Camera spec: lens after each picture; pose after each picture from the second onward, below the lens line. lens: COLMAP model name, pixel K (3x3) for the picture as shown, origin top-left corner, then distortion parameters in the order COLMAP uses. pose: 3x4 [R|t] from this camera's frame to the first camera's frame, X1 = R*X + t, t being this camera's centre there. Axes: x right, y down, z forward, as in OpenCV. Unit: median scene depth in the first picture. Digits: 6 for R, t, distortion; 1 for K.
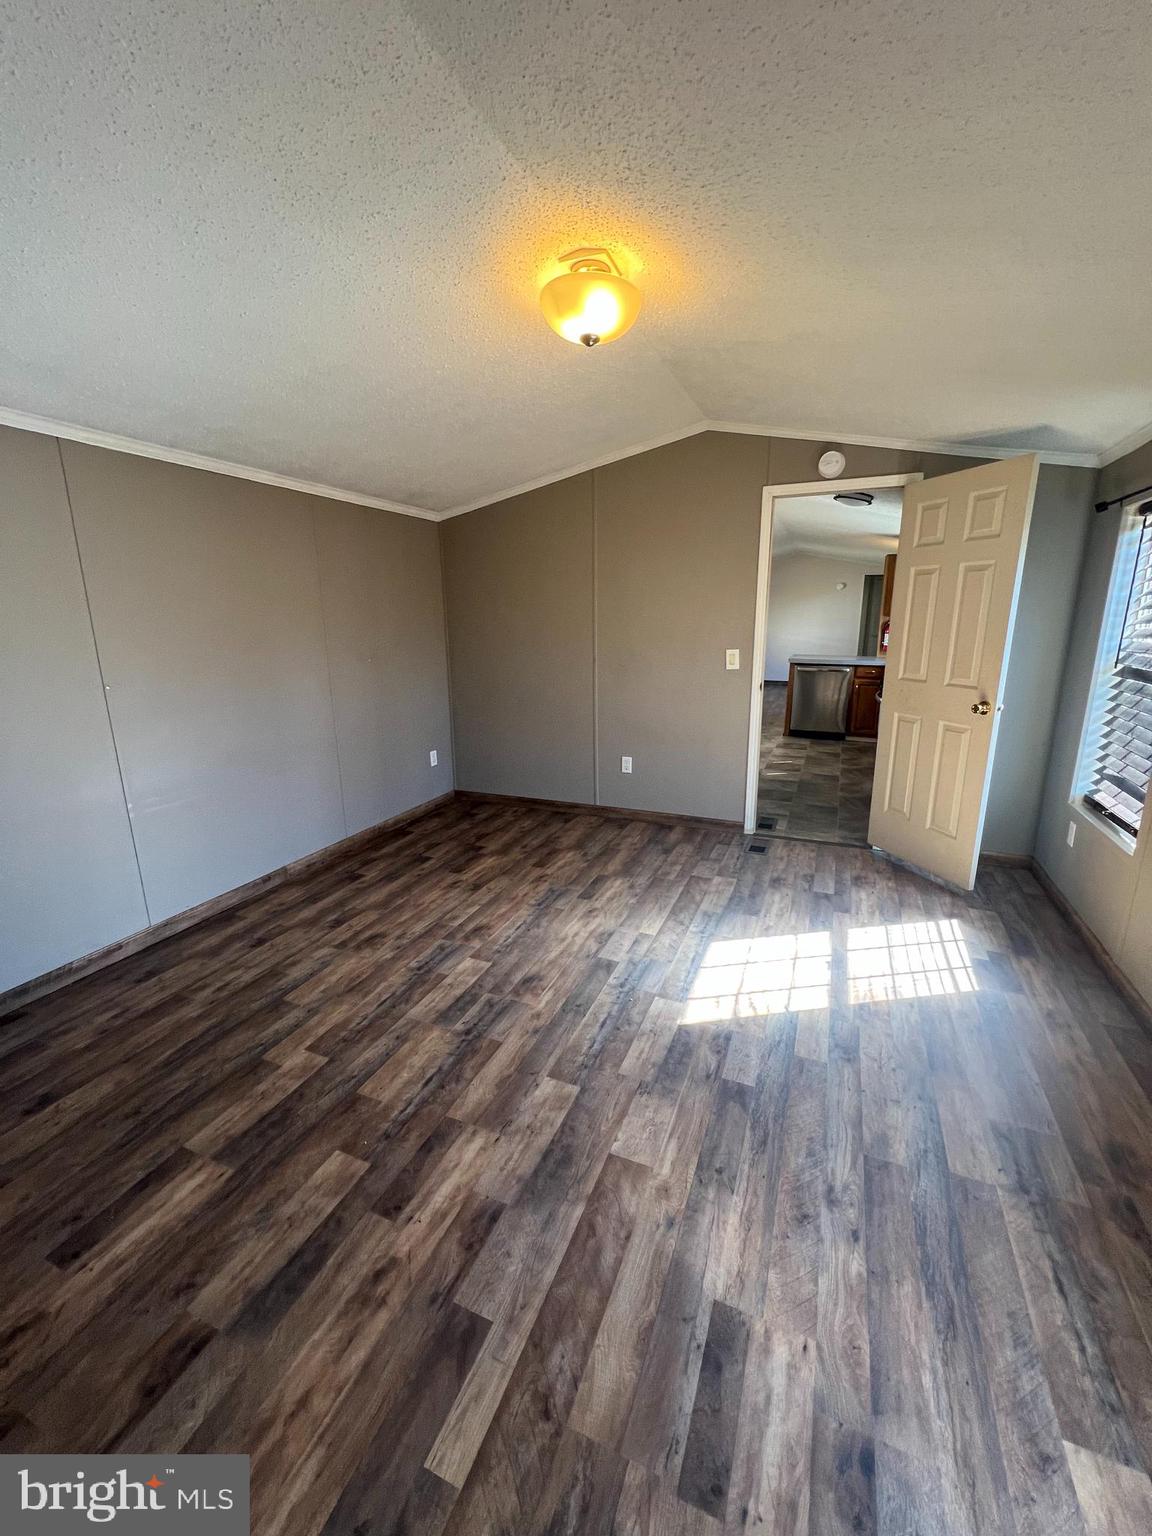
lens RADIAL K [[614.8, 0, 578.8], [0, 614.8, 765.8], [0, 0, 1]] dist [-0.002009, 0.000191]
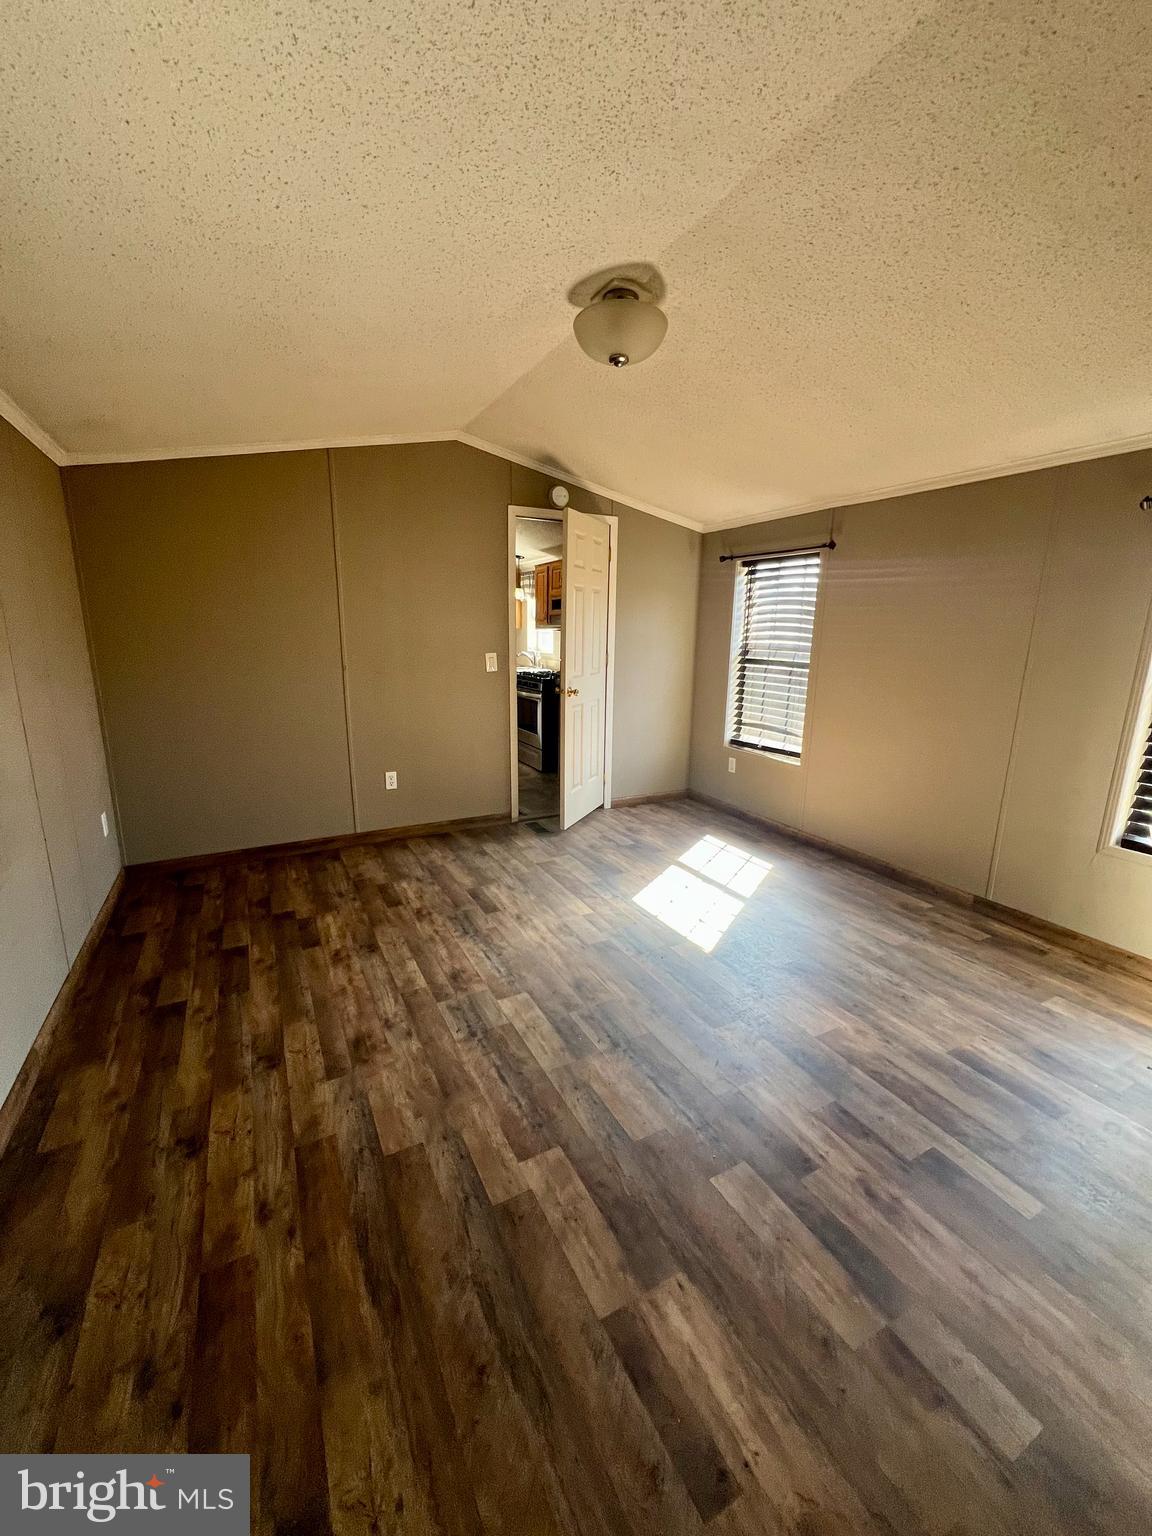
lens RADIAL K [[614.8, 0, 578.8], [0, 614.8, 765.8], [0, 0, 1]] dist [-0.002009, 0.000191]
pose [[0.629831, -0.152140, 0.761686, -0.718245], [0.166188, 0.984316, 0.059190, -0.050285], [-0.758745, 0.089303, 0.645237, 0.312759]]
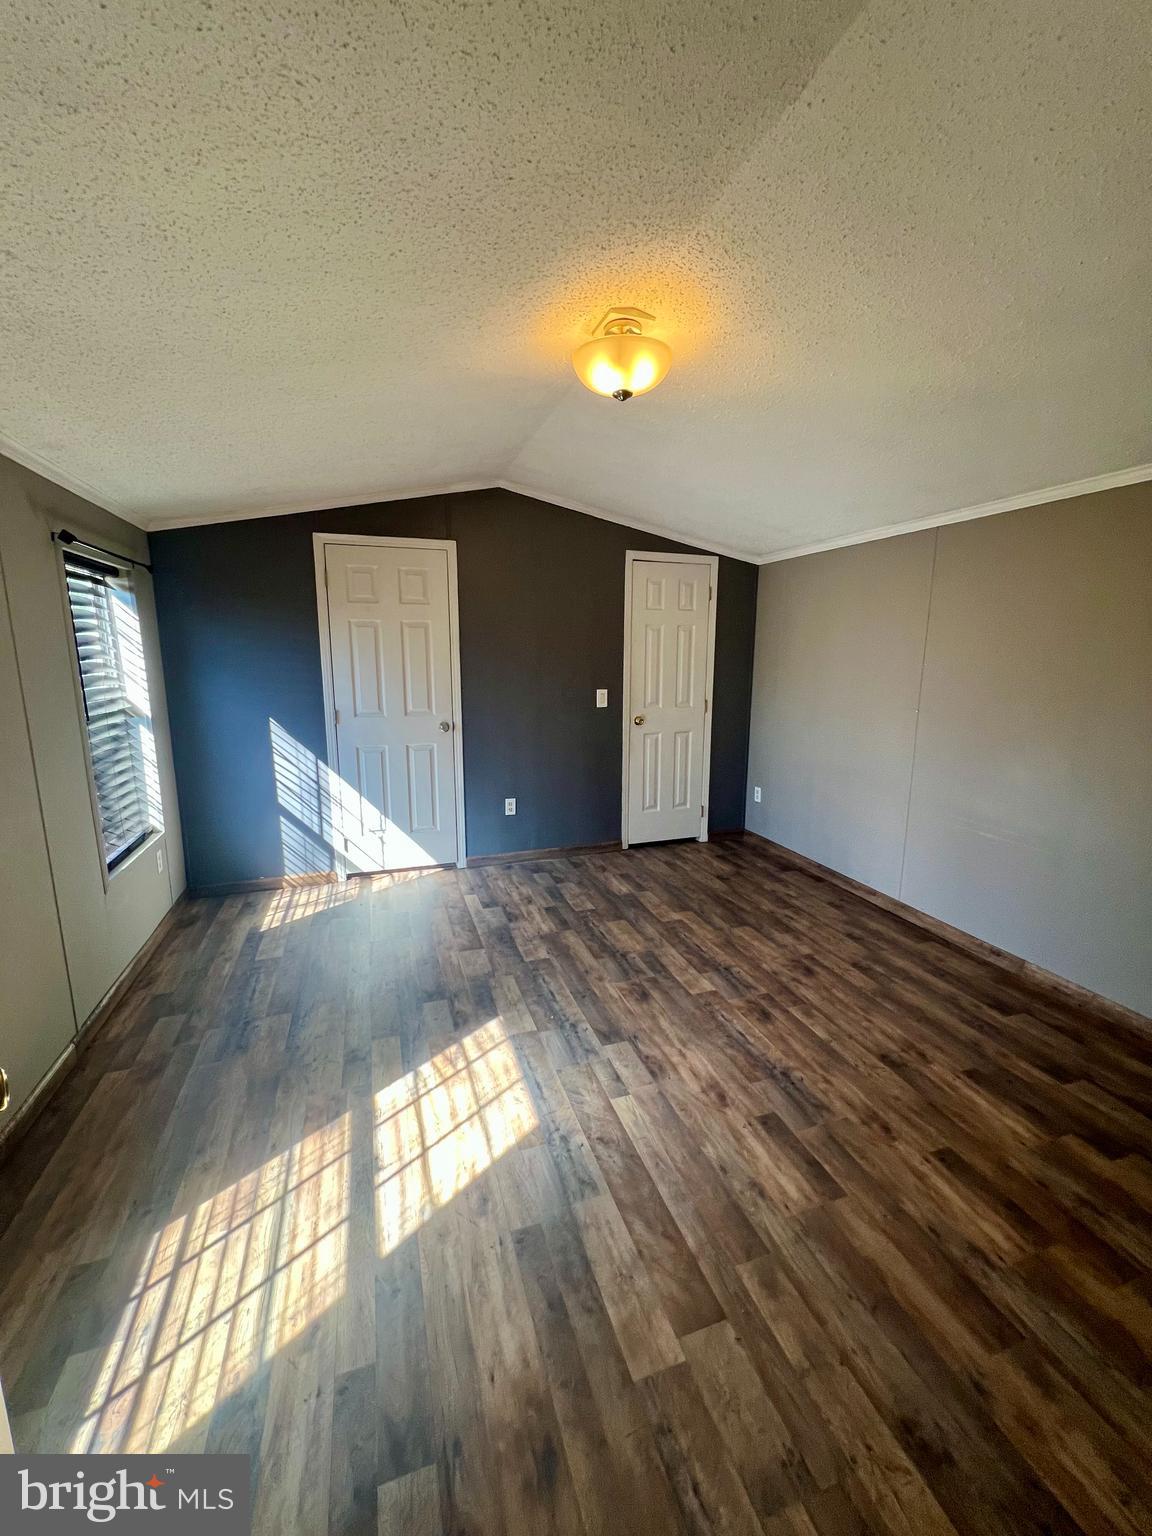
lens RADIAL K [[614.8, 0, 578.8], [0, 614.8, 765.8], [0, 0, 1]] dist [-0.002009, 0.000191]
pose [[-0.747775, 0.128911, -0.651318, 0.604983], [-0.153640, 0.920749, 0.358631, -0.360995], [0.645931, 0.368243, -0.668707, 1.388635]]
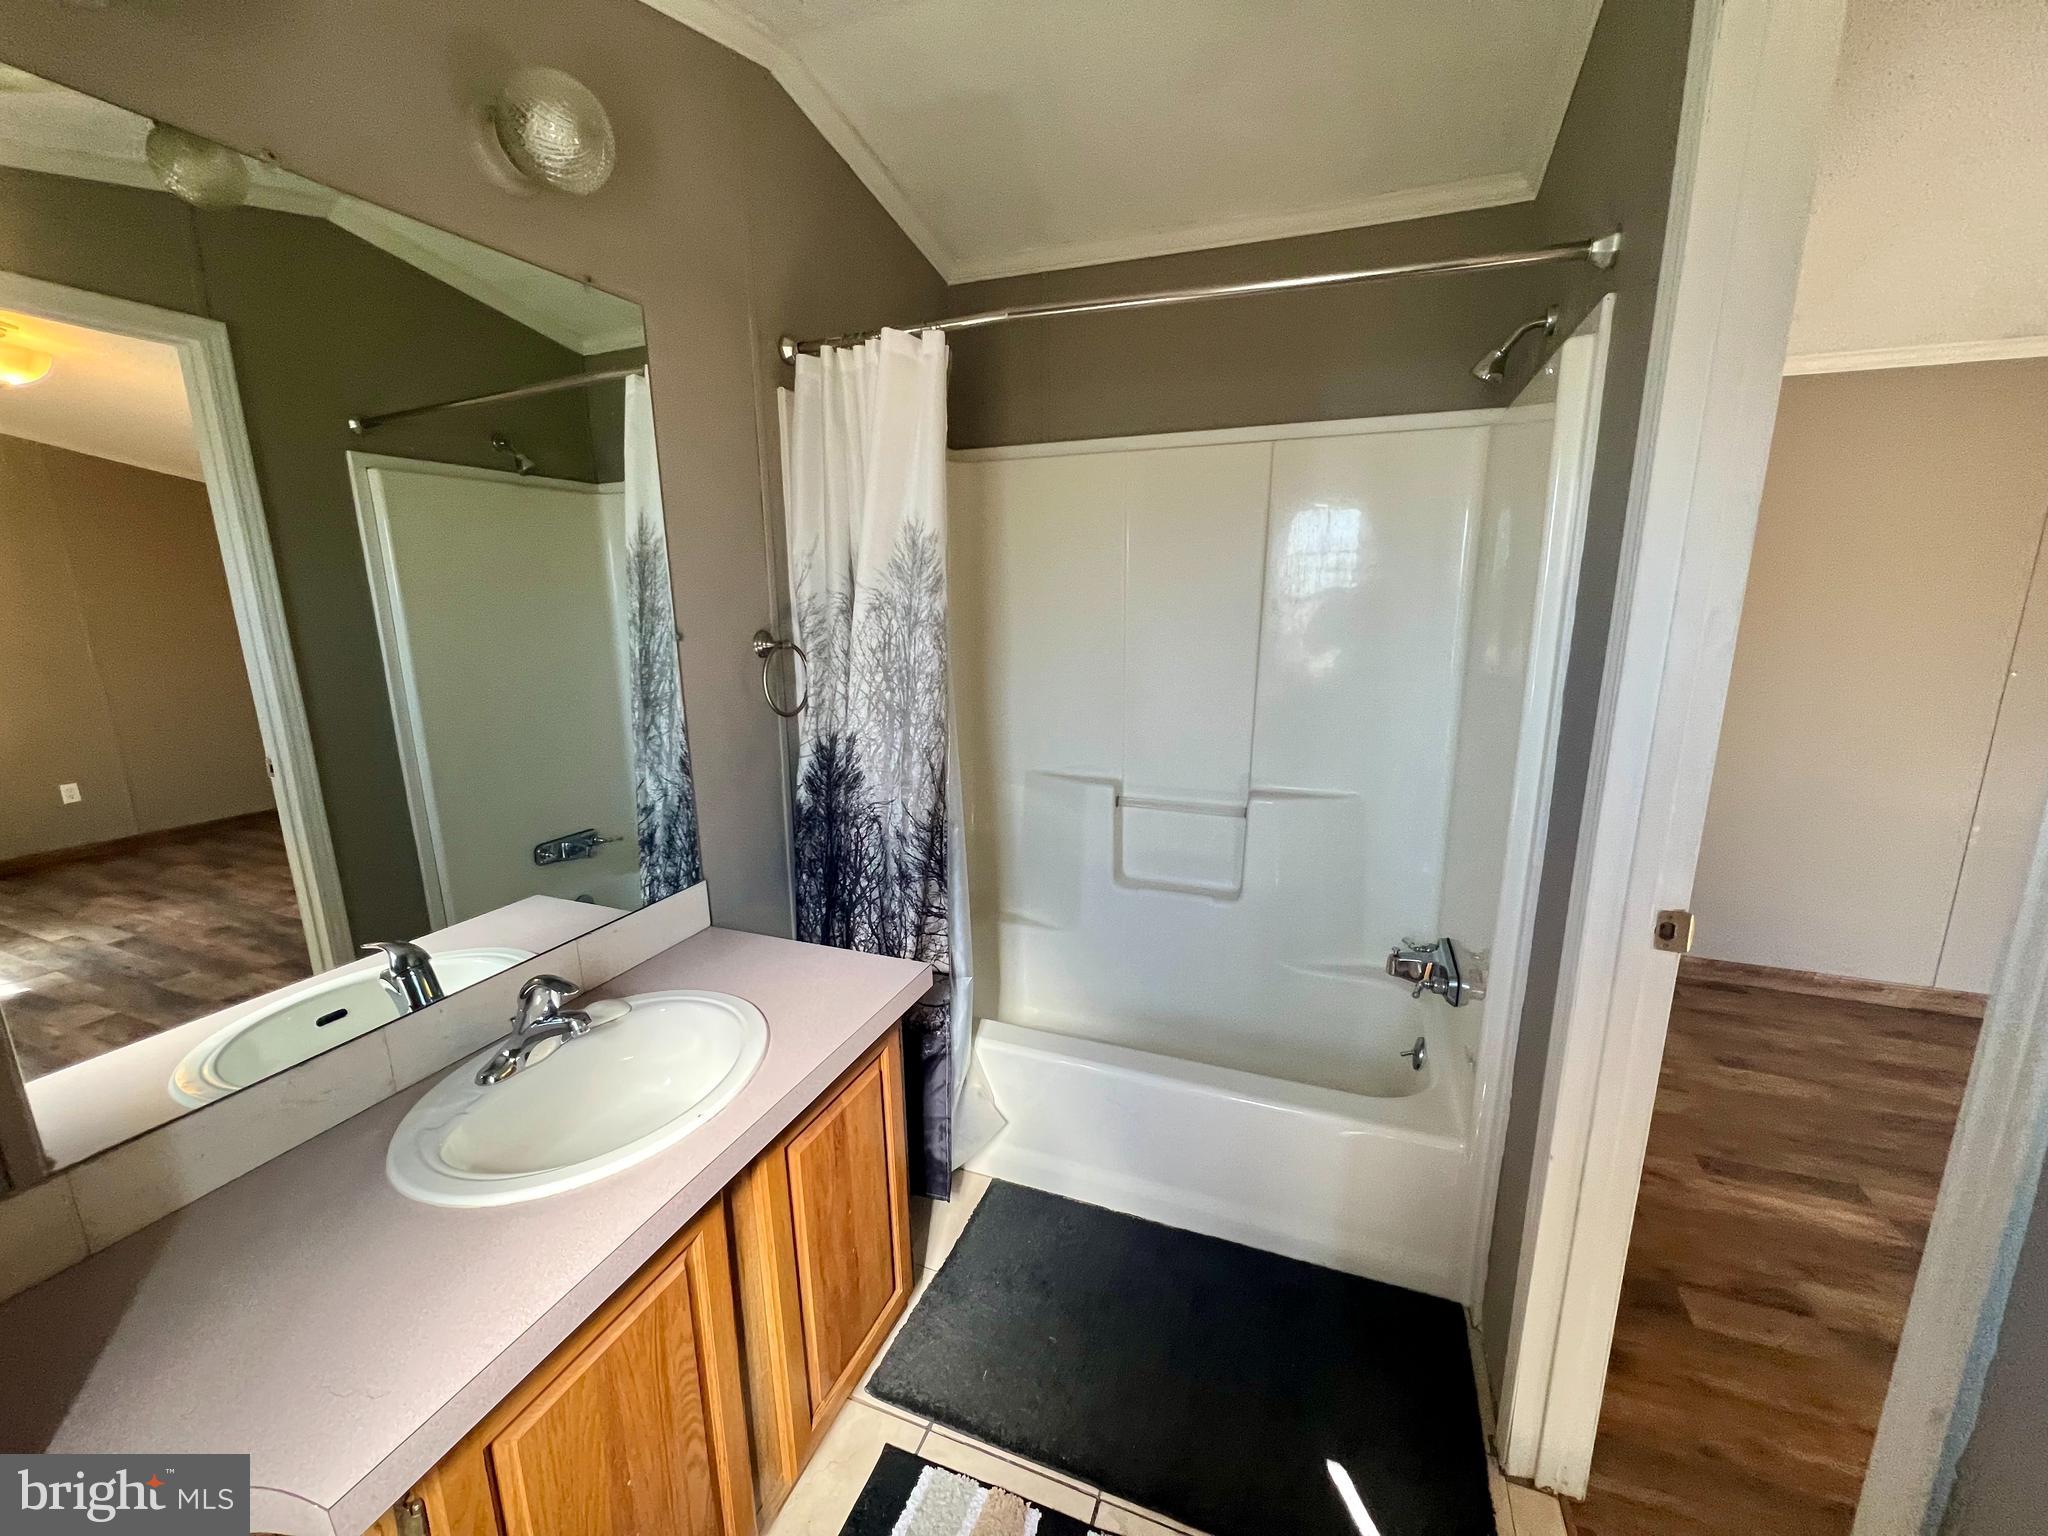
lens RADIAL K [[819.7, 0, 1021.0], [0, 819.7, 765.7], [0, 0, 1]] dist [-0.002009, 0.000191]
pose [[0.024723, 0.223465, -0.974398, 0.214358], [-0.233344, 0.949062, 0.211734, 0.050852], [0.972080, 0.222136, 0.075608, -0.252473]]
